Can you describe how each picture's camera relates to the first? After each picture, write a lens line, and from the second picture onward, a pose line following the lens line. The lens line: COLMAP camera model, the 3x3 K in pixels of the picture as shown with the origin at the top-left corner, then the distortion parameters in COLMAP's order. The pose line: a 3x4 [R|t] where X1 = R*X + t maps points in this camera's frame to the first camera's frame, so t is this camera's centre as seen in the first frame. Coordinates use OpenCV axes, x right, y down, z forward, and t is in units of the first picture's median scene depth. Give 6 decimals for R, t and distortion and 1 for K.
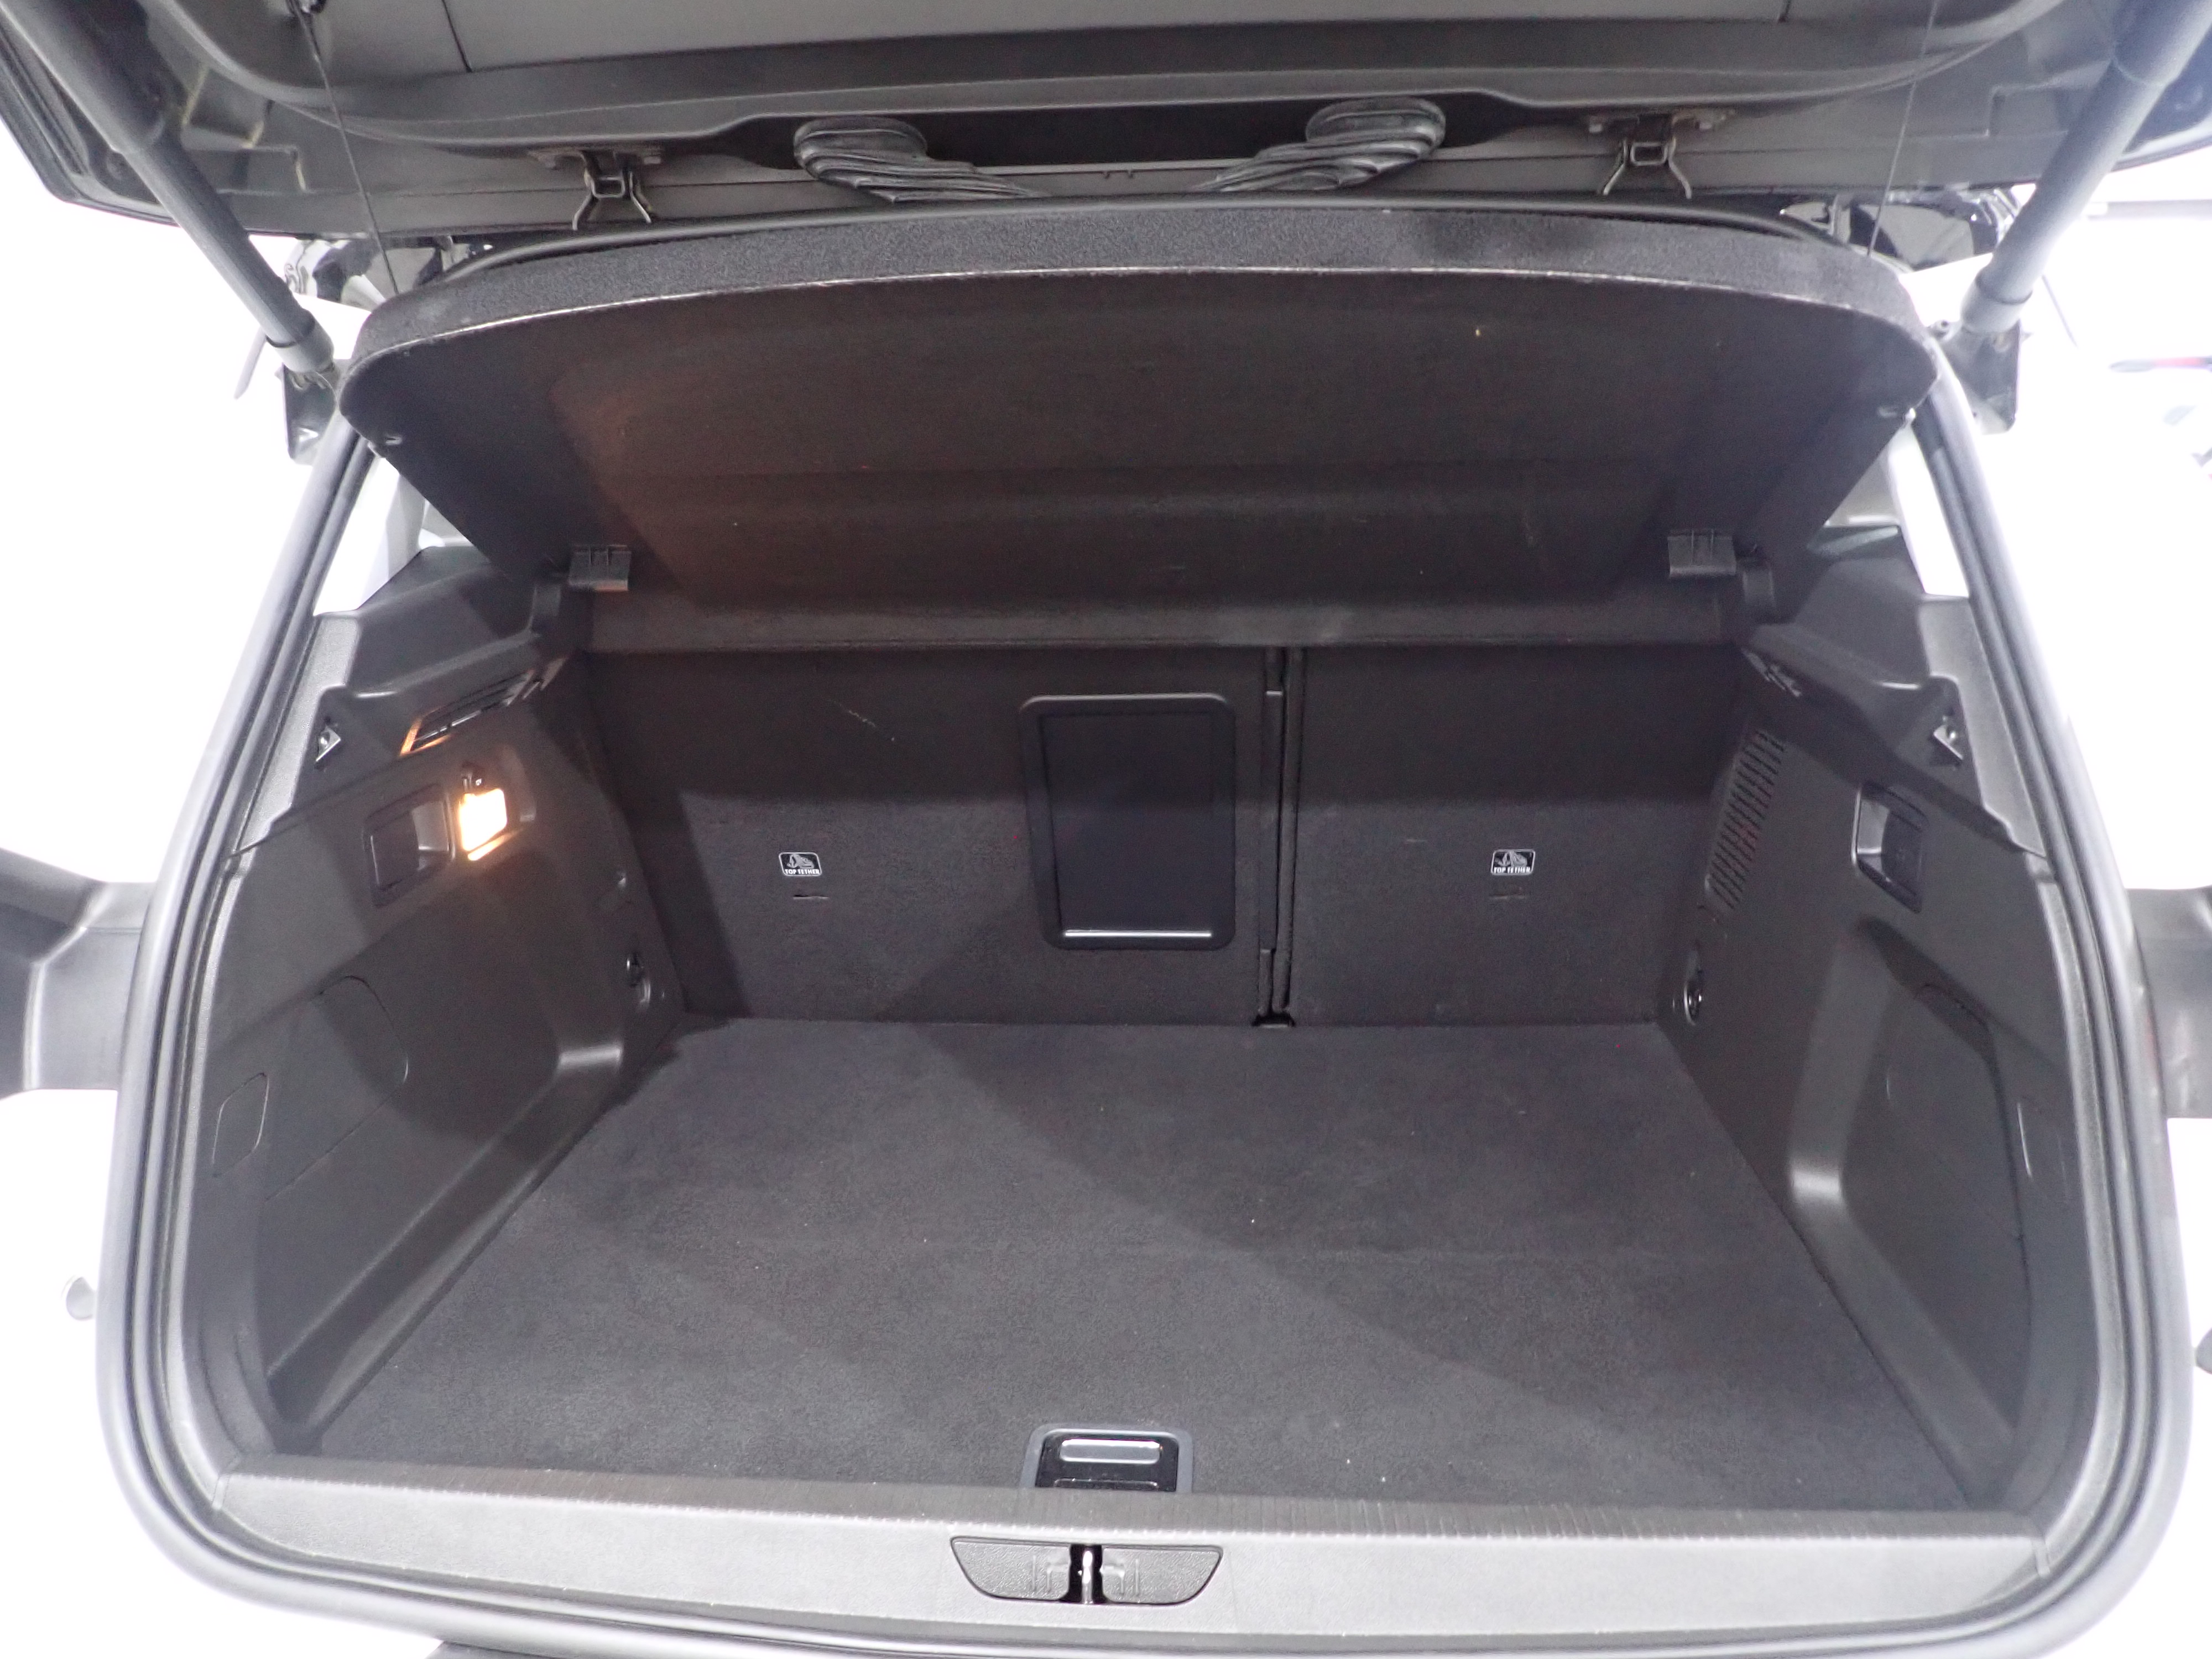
lens RADIAL K [[1631.7, 0, 1098.8], [0, 1631.7, 866.4], [0, 0, 1]] dist [-0.002927, -0.004046]
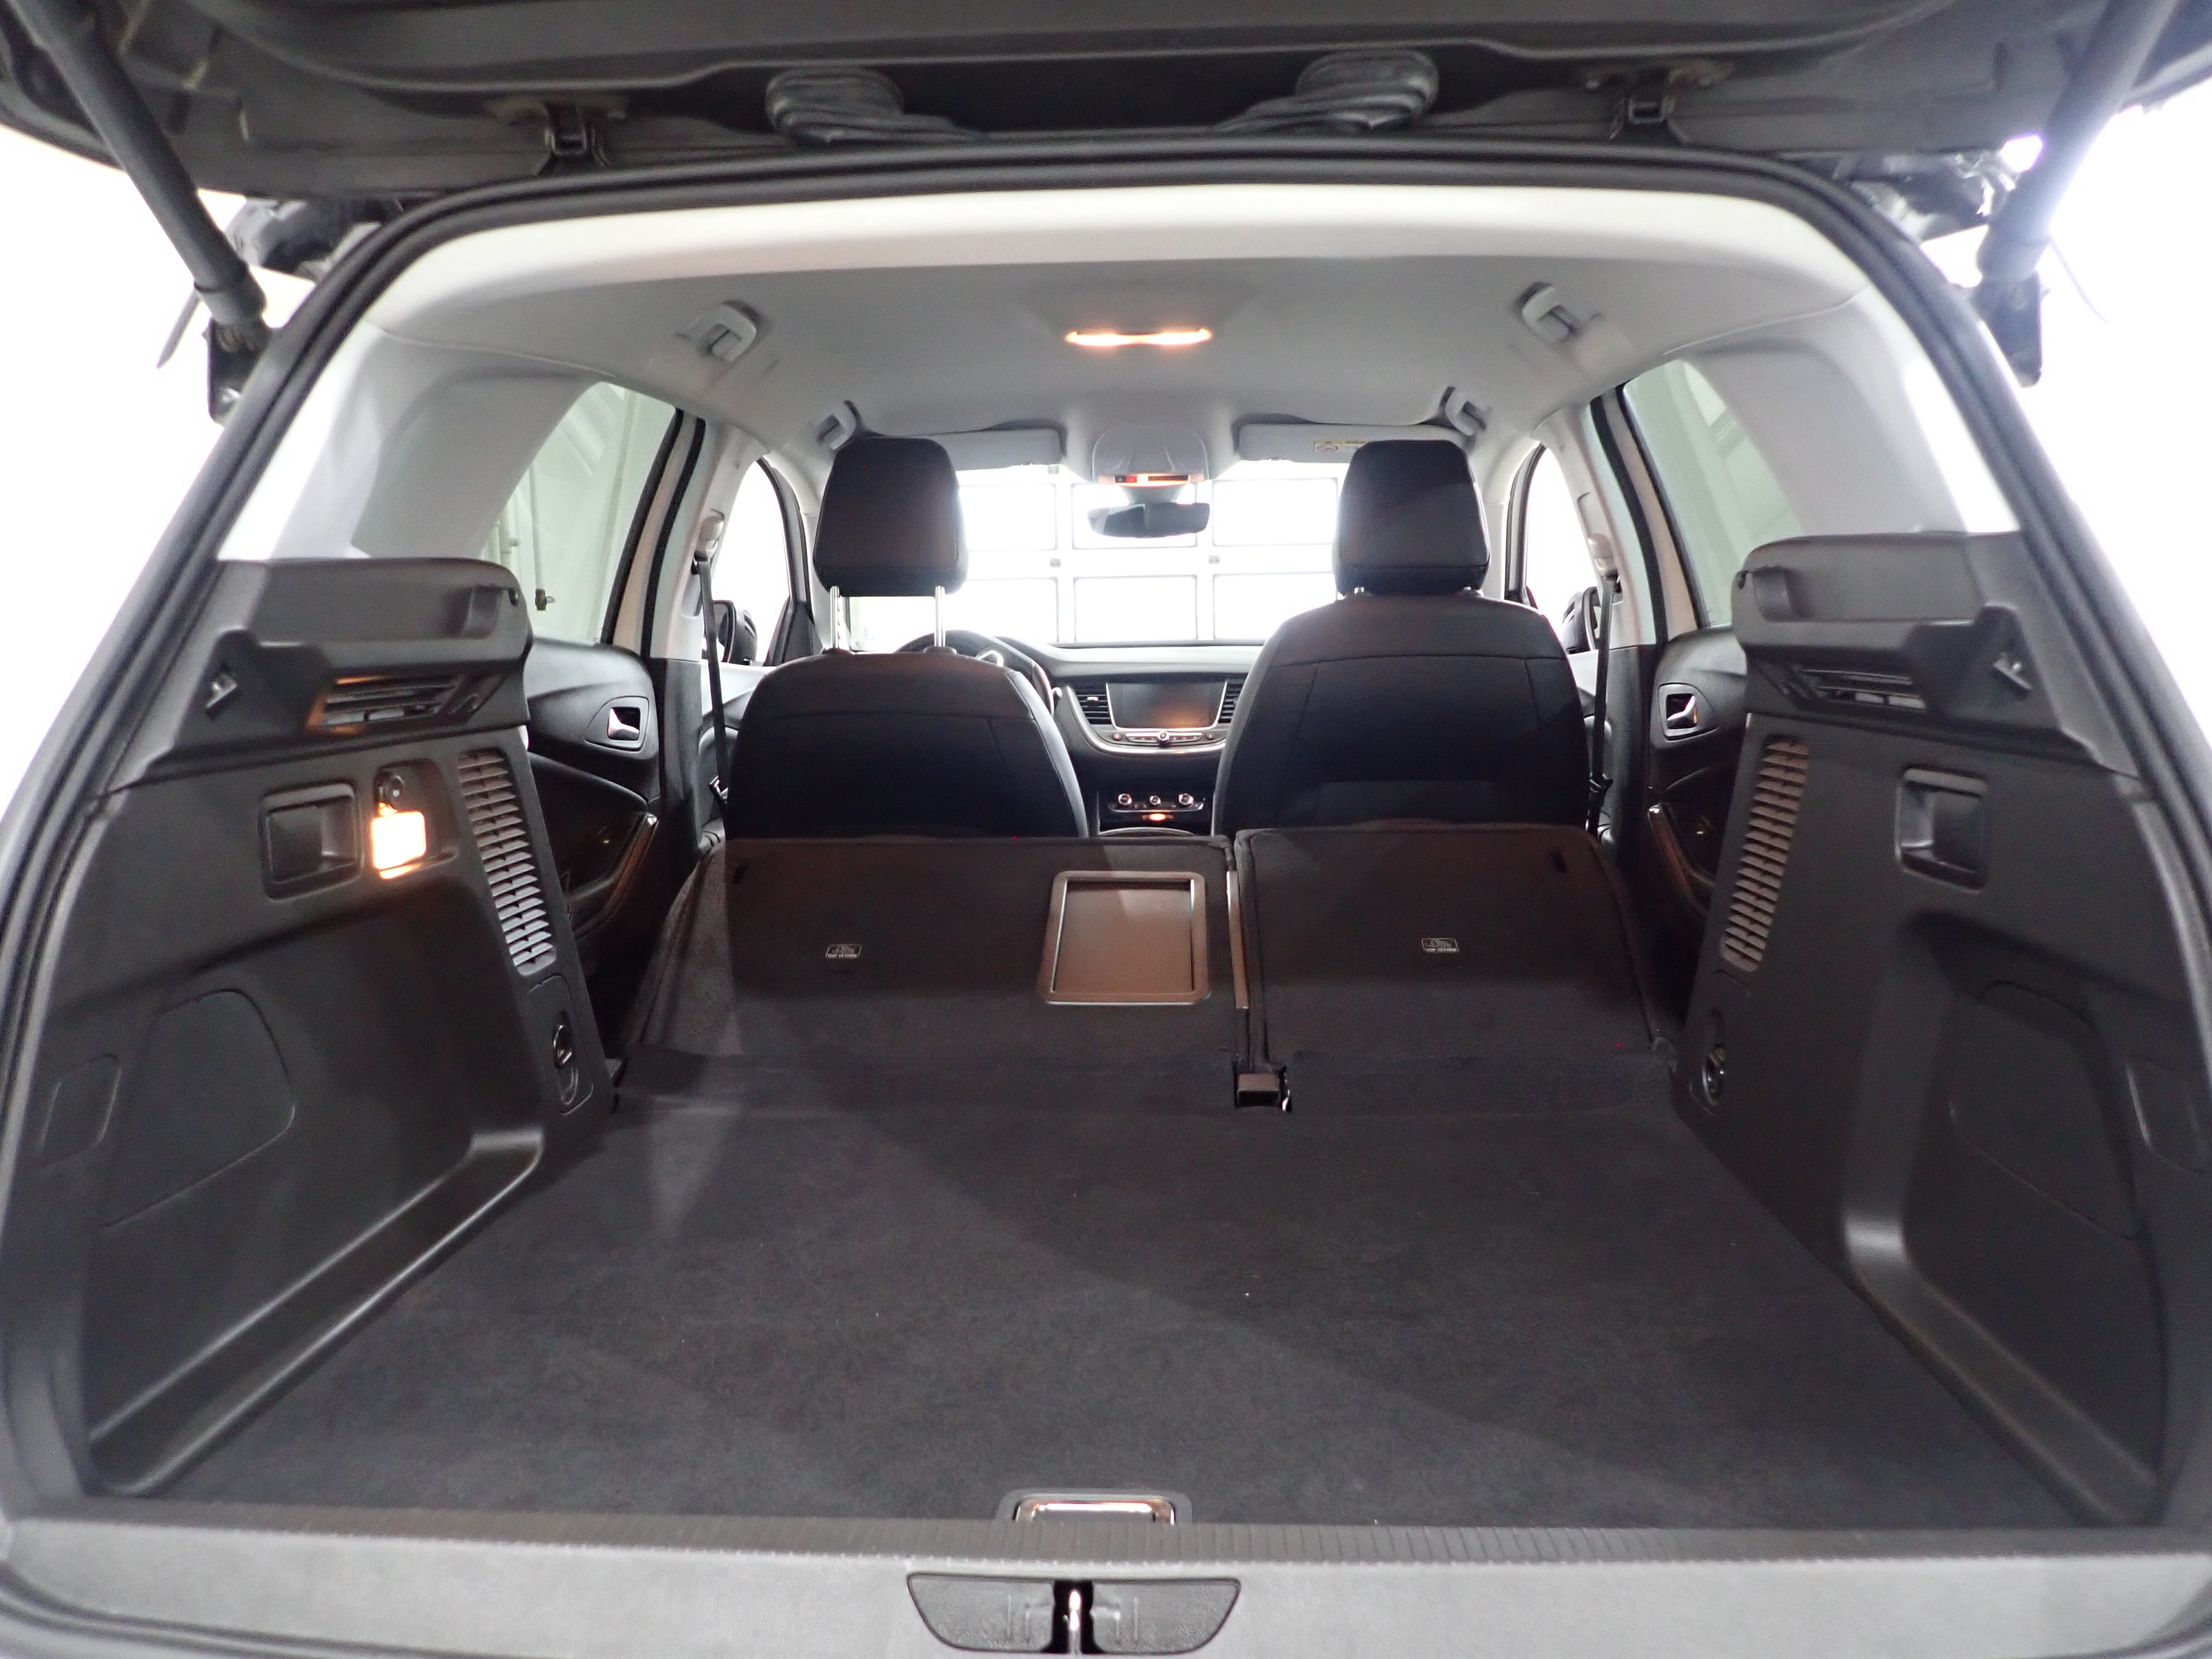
lens RADIAL K [[1631.7, 0, 1098.8], [0, 1631.7, 866.4], [0, 0, 1]] dist [-0.002927, -0.004046]
pose [[0.999574, 0.003848, 0.028942, -0.016941], [0.000639, 0.988156, -0.153453, 0.158609], [-0.029190, 0.153406, 0.987732, 0.116673]]
